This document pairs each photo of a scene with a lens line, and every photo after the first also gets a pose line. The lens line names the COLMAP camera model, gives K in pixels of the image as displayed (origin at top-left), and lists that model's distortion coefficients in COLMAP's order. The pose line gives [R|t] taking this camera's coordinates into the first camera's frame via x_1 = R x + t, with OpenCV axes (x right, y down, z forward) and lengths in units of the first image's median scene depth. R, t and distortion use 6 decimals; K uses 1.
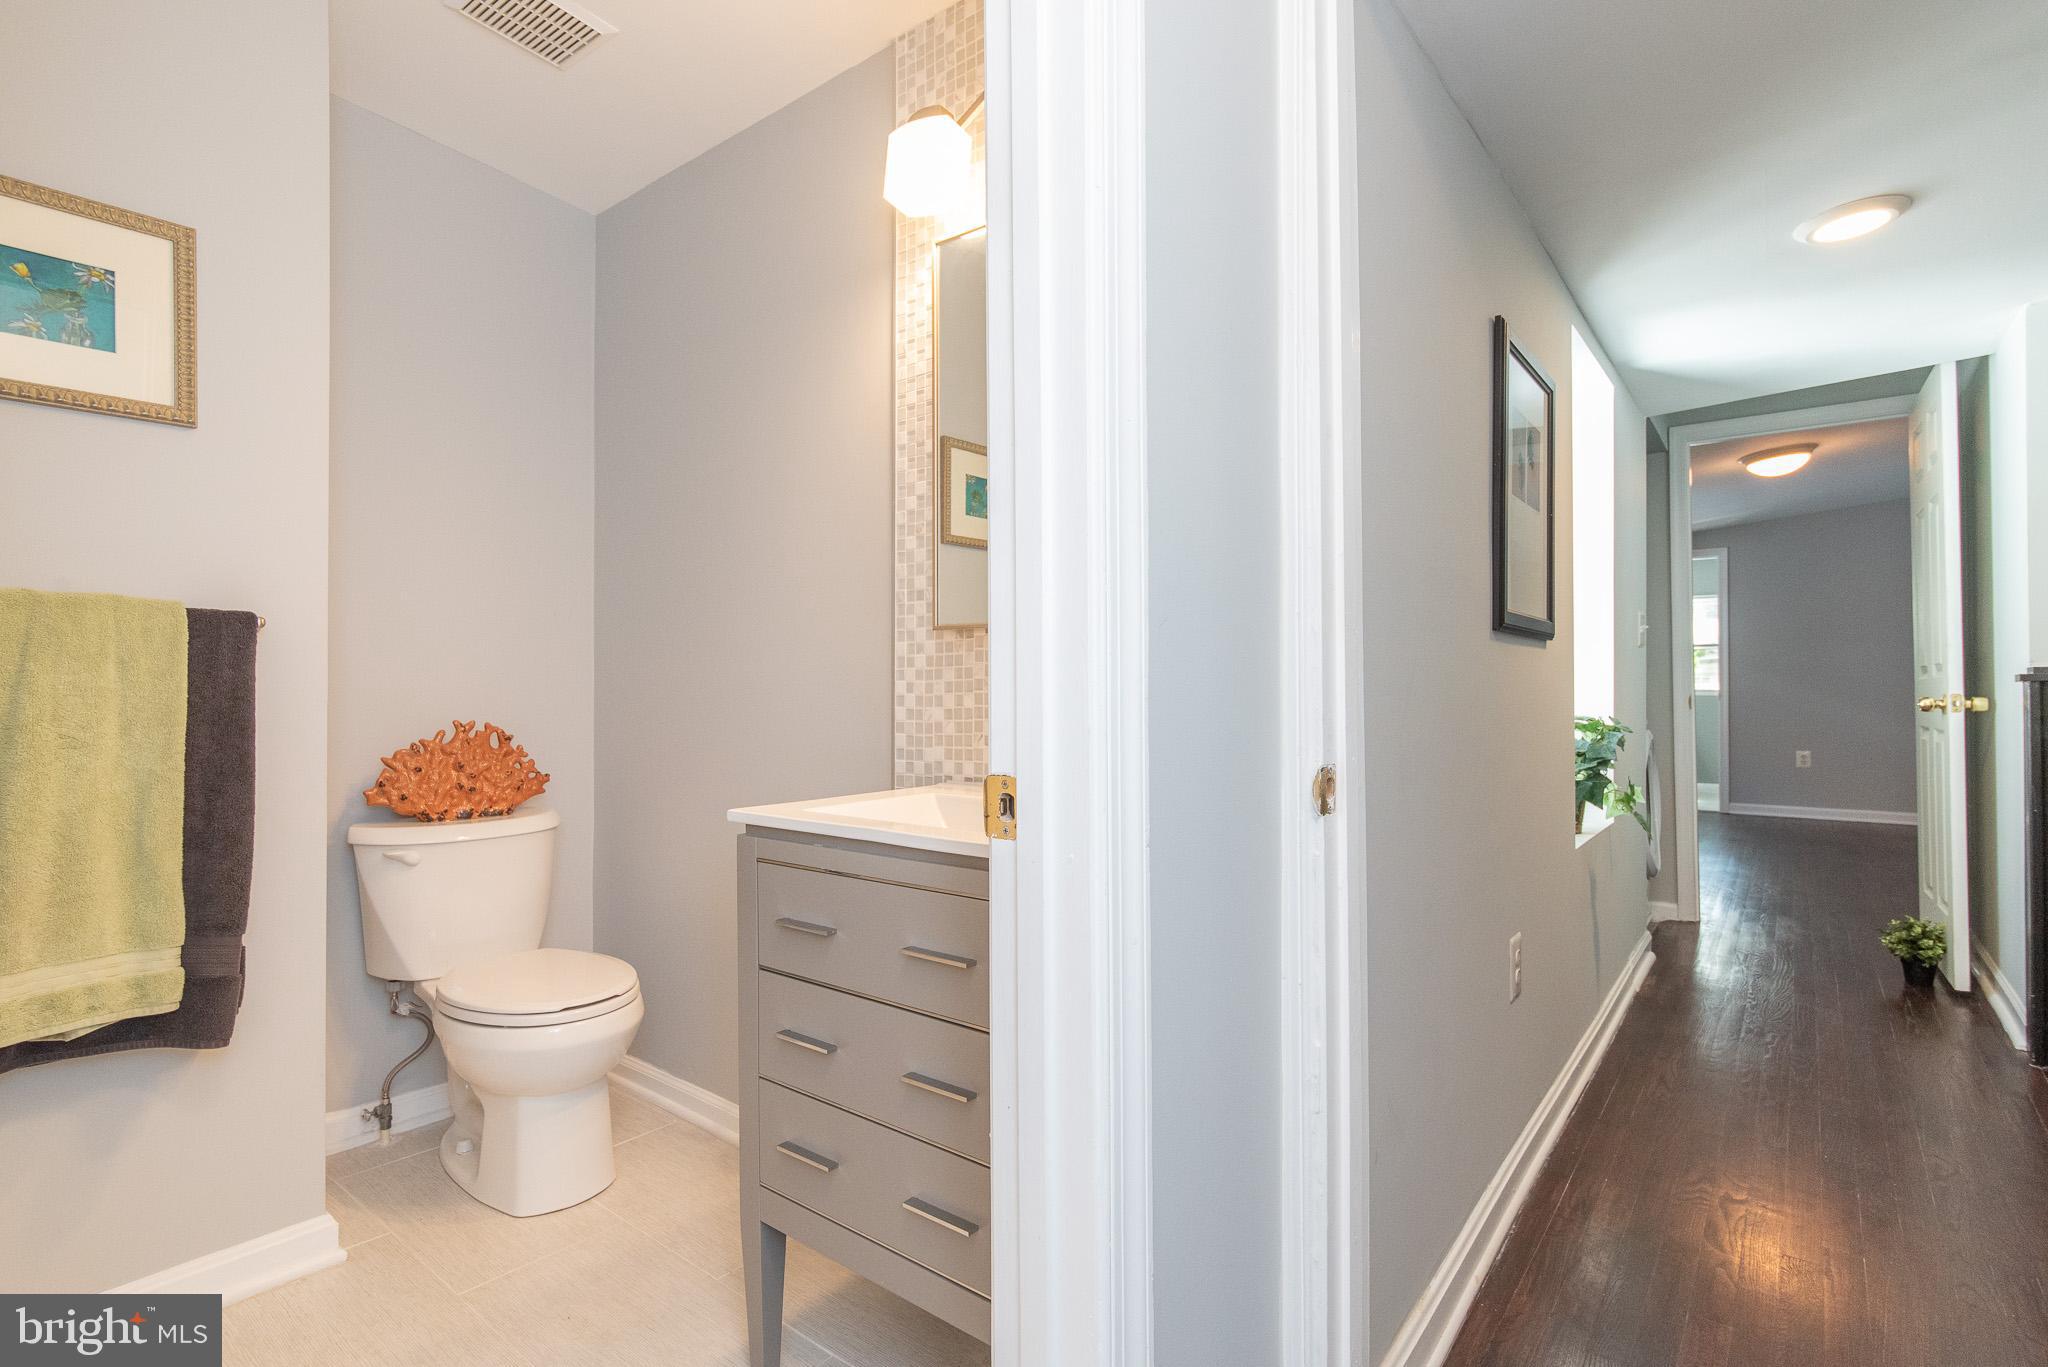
lens RADIAL K [[999.4, 0, 1023.4], [0, 999.4, 687.3], [0, 0, 1]] dist [-0.002475, 0.001880]
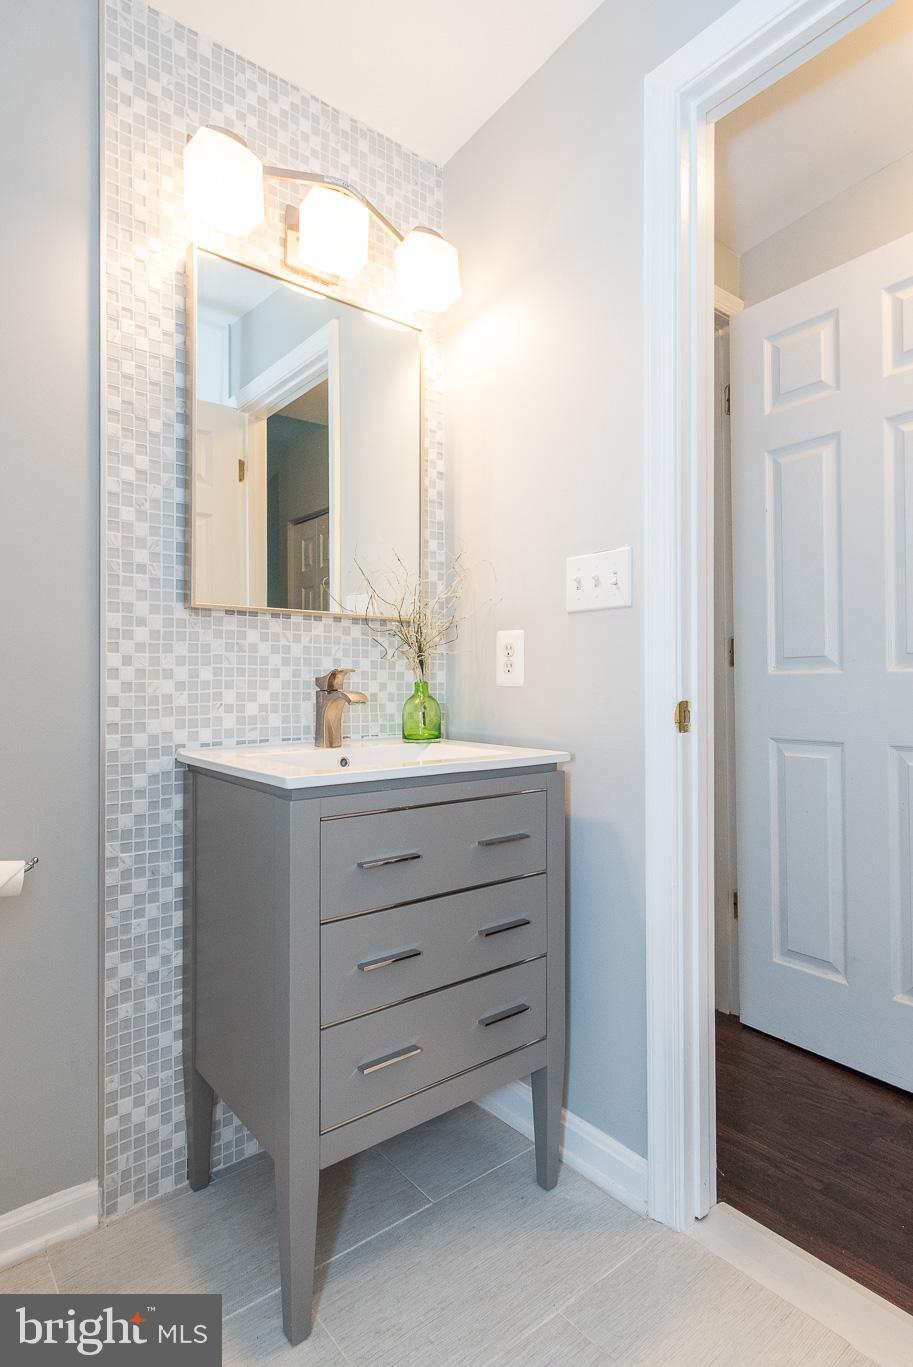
lens RADIAL K [[735.2, 0, 449.8], [0, 735.2, 671.9], [0, 0, 1]] dist [0.016264, -0.000724]
pose [[0.233768, 0.014378, 0.972186, -0.758004], [0.001594, 0.999884, -0.015171, 0.023716], [-0.972291, 0.005097, 0.233717, 0.528913]]
